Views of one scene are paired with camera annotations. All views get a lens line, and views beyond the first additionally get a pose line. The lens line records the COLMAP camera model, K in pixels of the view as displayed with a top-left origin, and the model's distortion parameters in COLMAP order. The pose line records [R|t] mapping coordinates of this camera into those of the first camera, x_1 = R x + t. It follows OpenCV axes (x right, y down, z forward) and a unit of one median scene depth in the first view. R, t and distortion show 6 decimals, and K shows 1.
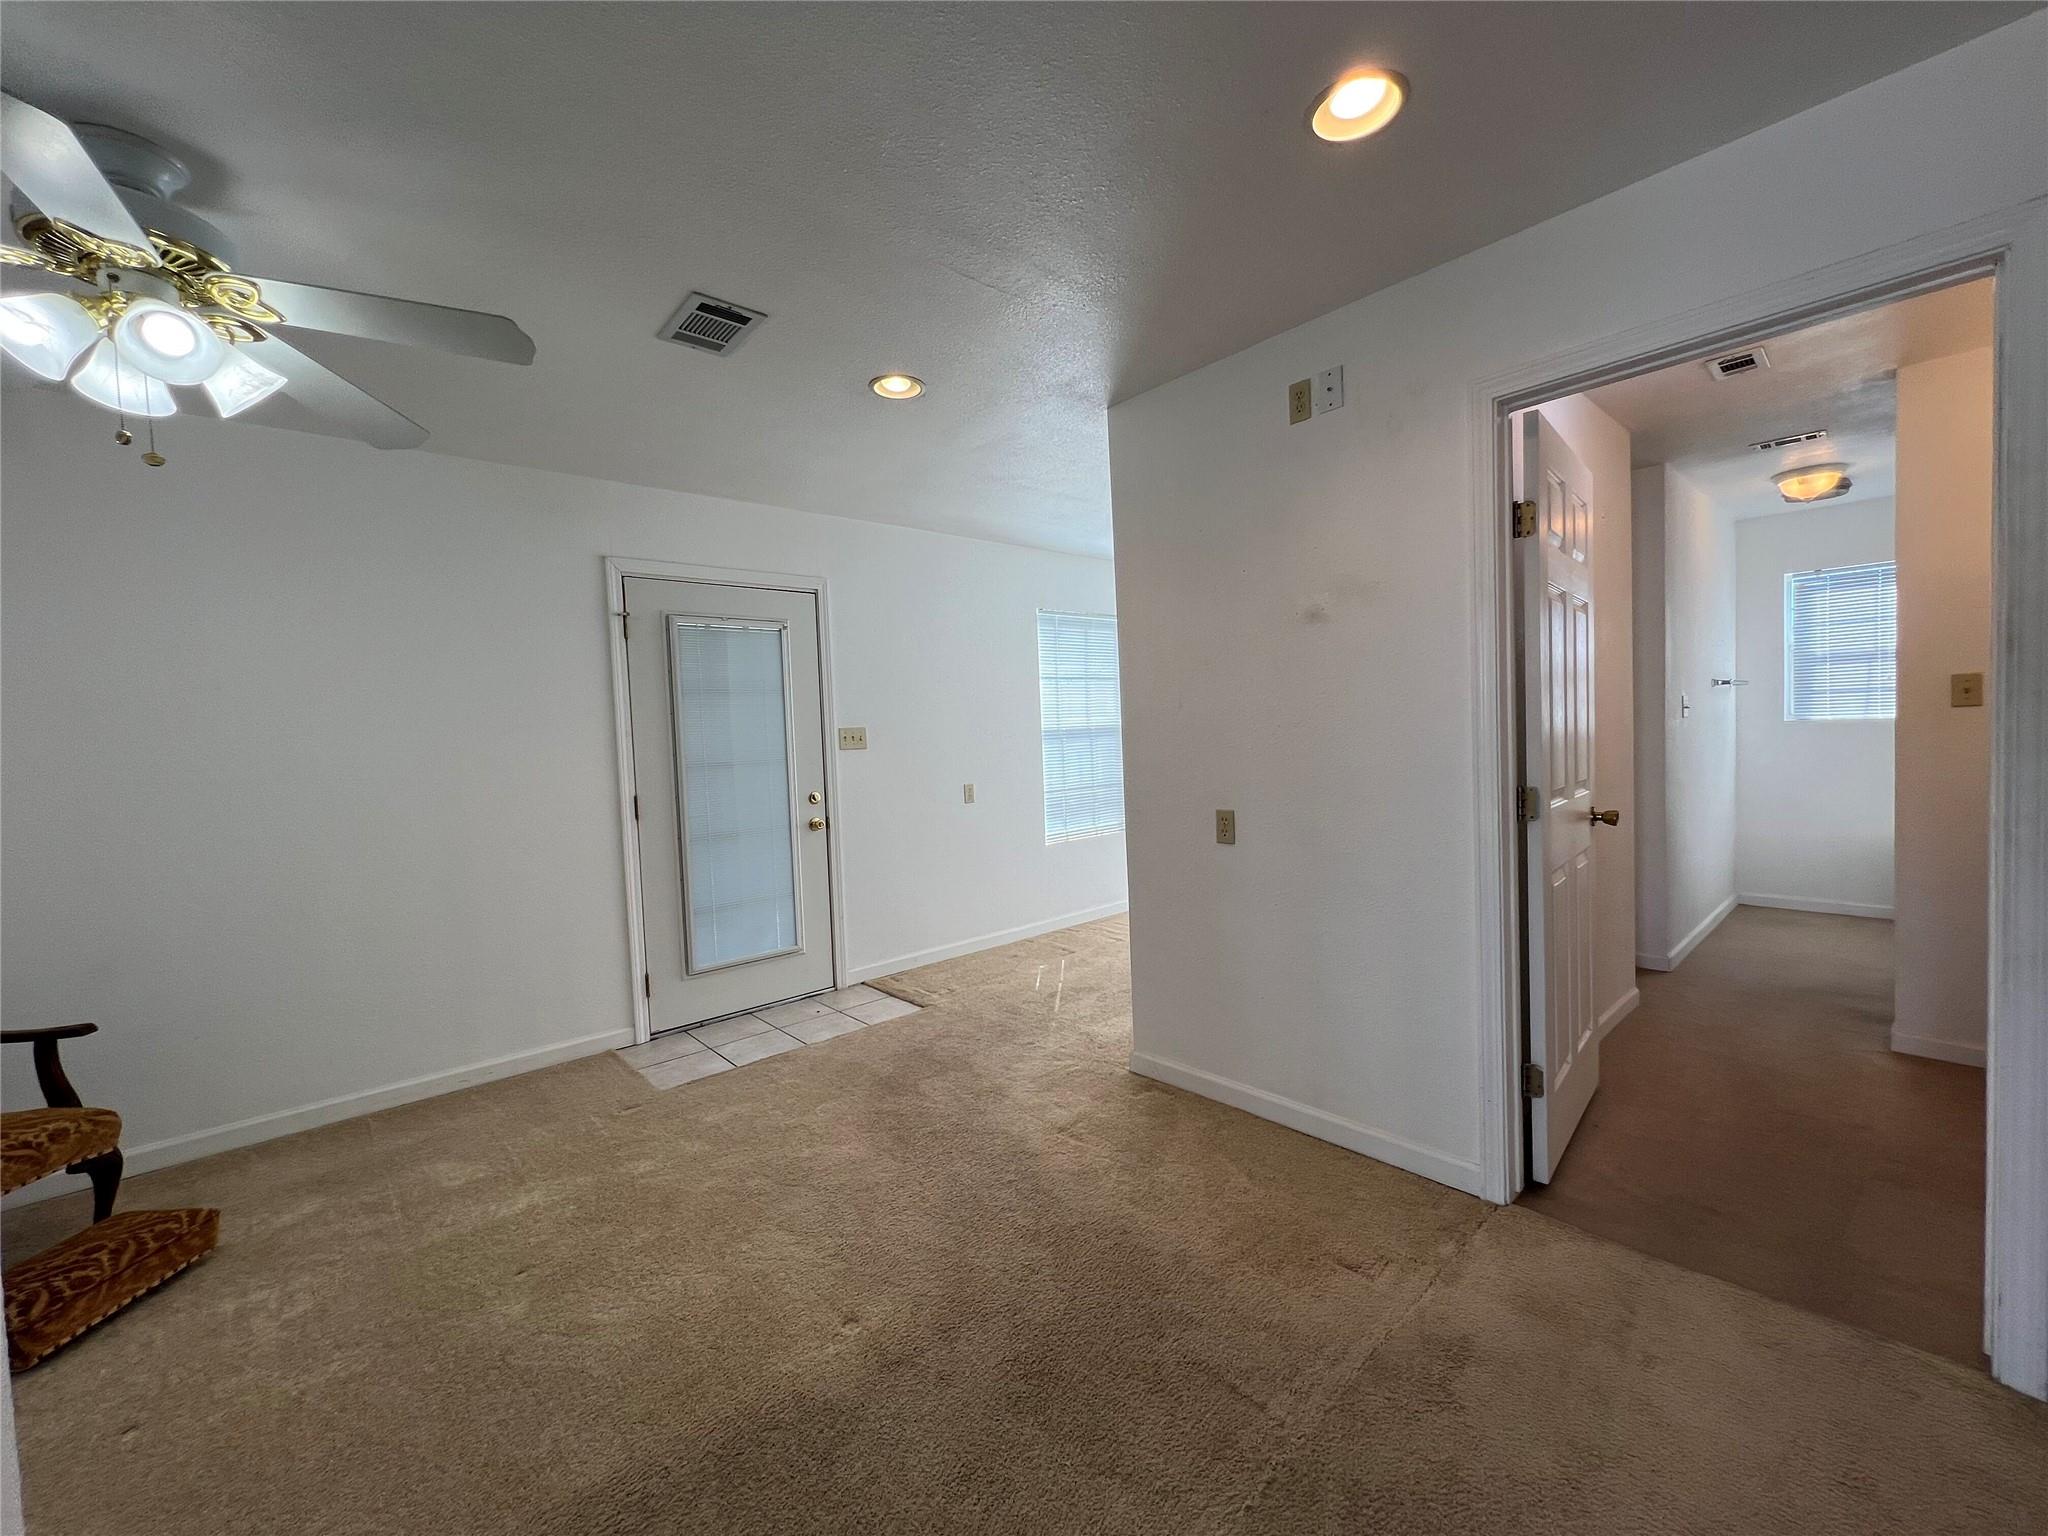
lens RADIAL K [[822.9, 0, 1026.3], [0, 822.9, 771.9], [0, 0, 1]] dist [-0.000952, 0.000374]
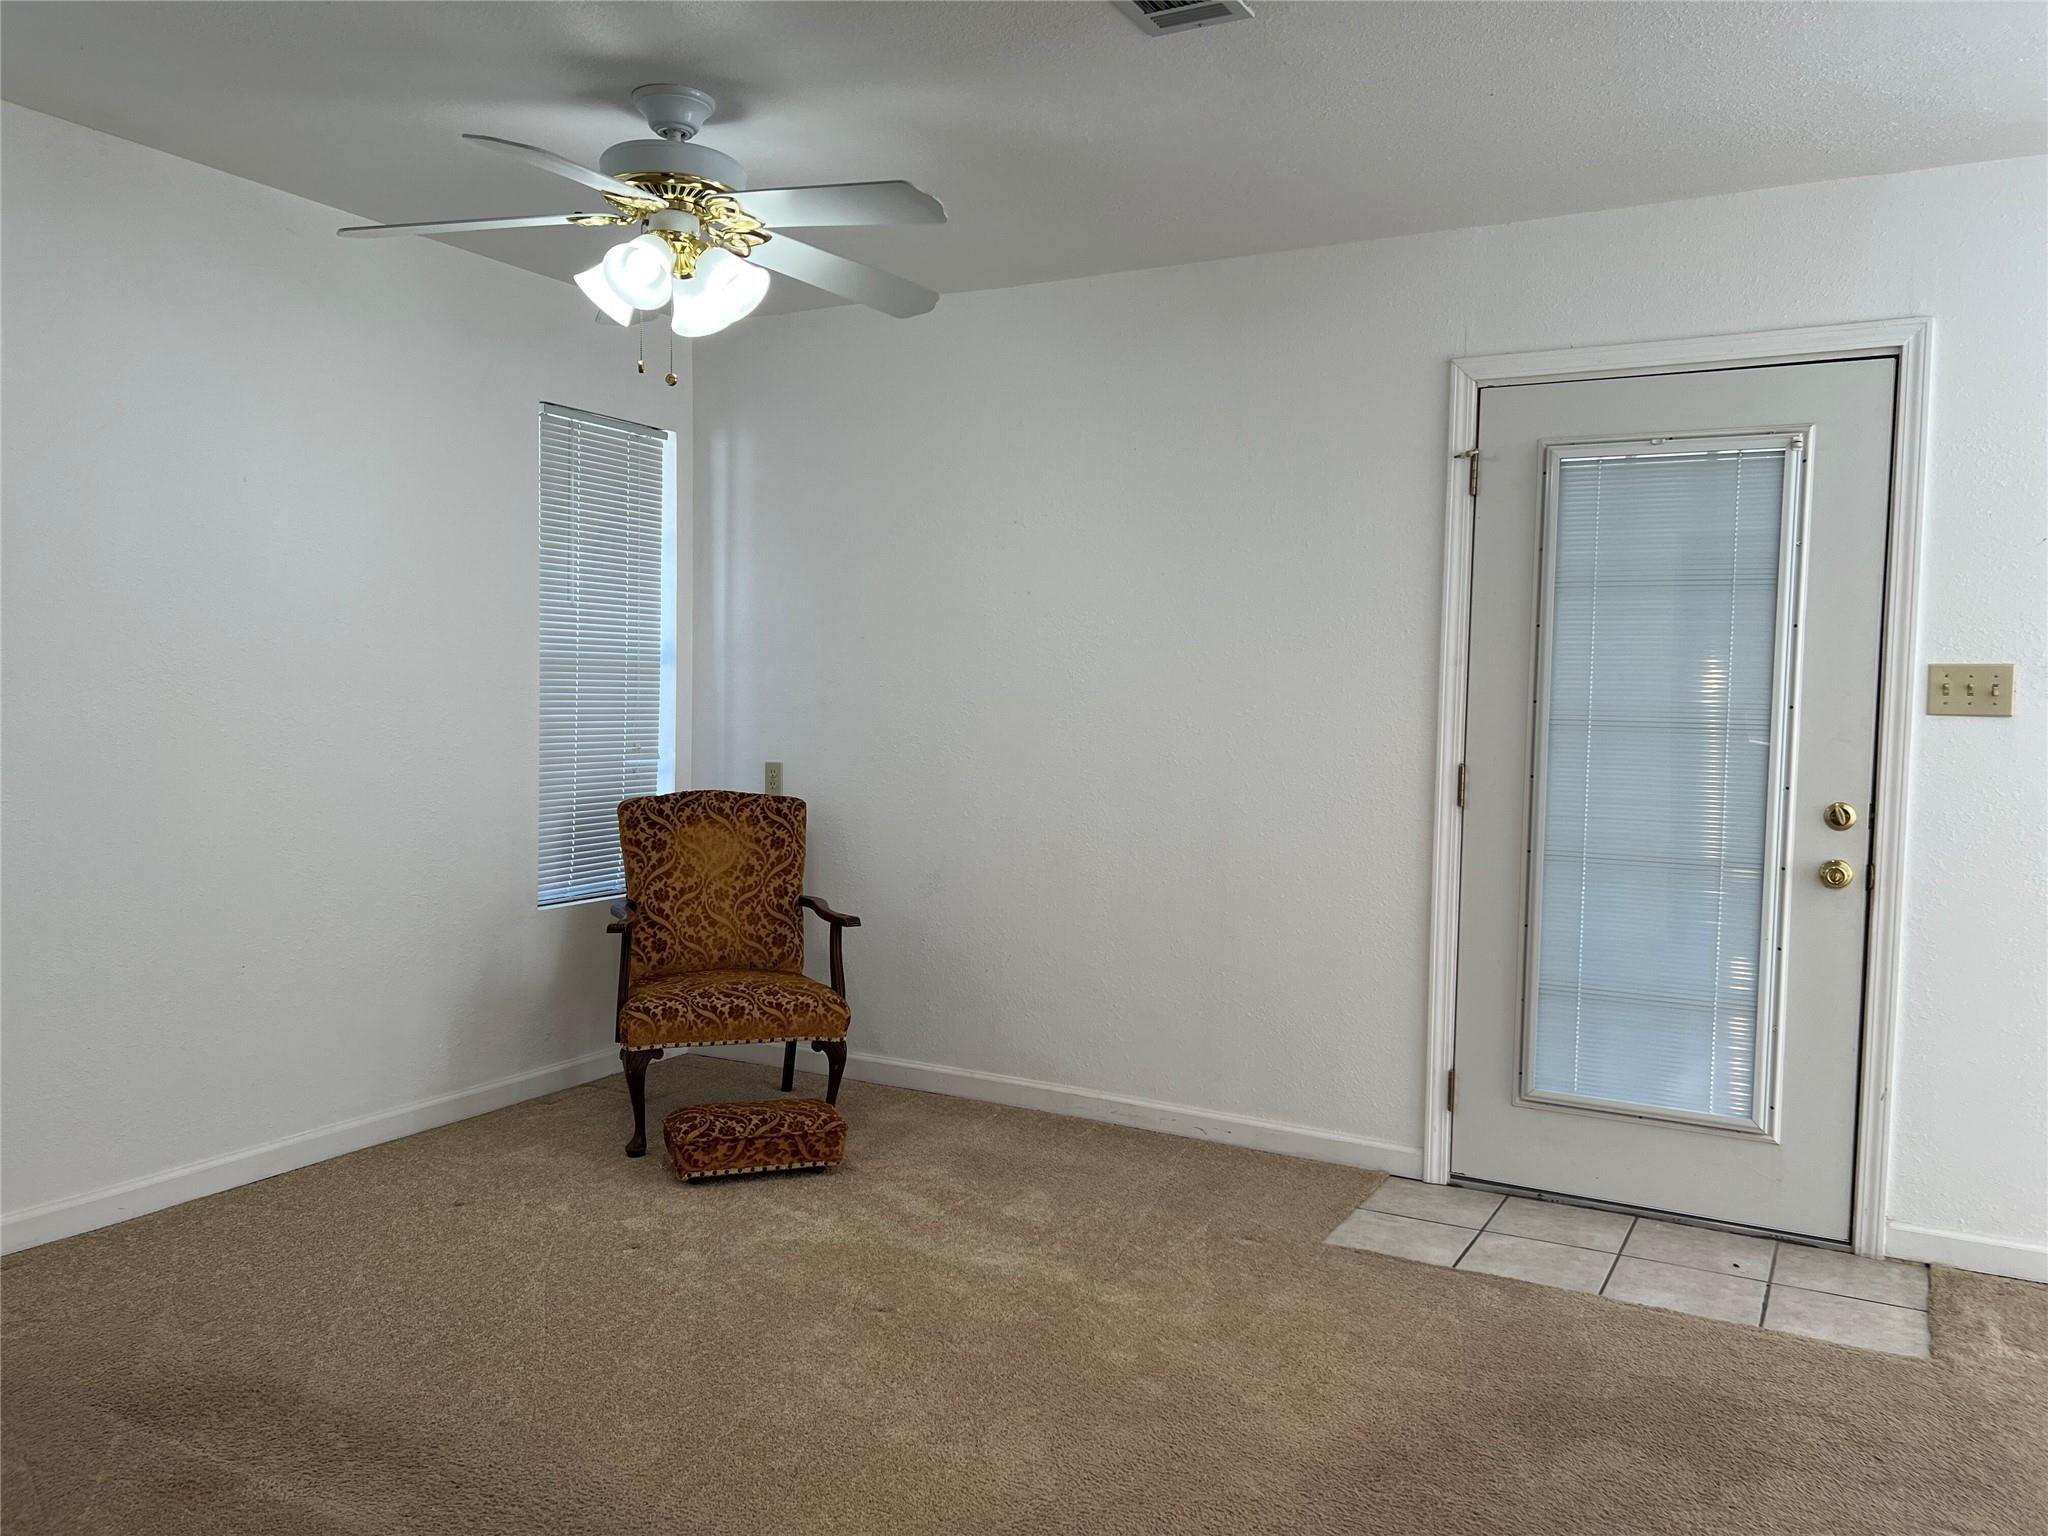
lens RADIAL K [[1559.7, 0, 1024.0], [0, 1559.7, 768.0], [0, 0, 1]] dist [0.070324, -0.100691]
pose [[0.331599, 0.097791, -0.938339, 0.476429], [-0.080808, 0.993902, 0.075025, -0.027721], [0.939953, 0.050947, 0.337479, 0.335471]]
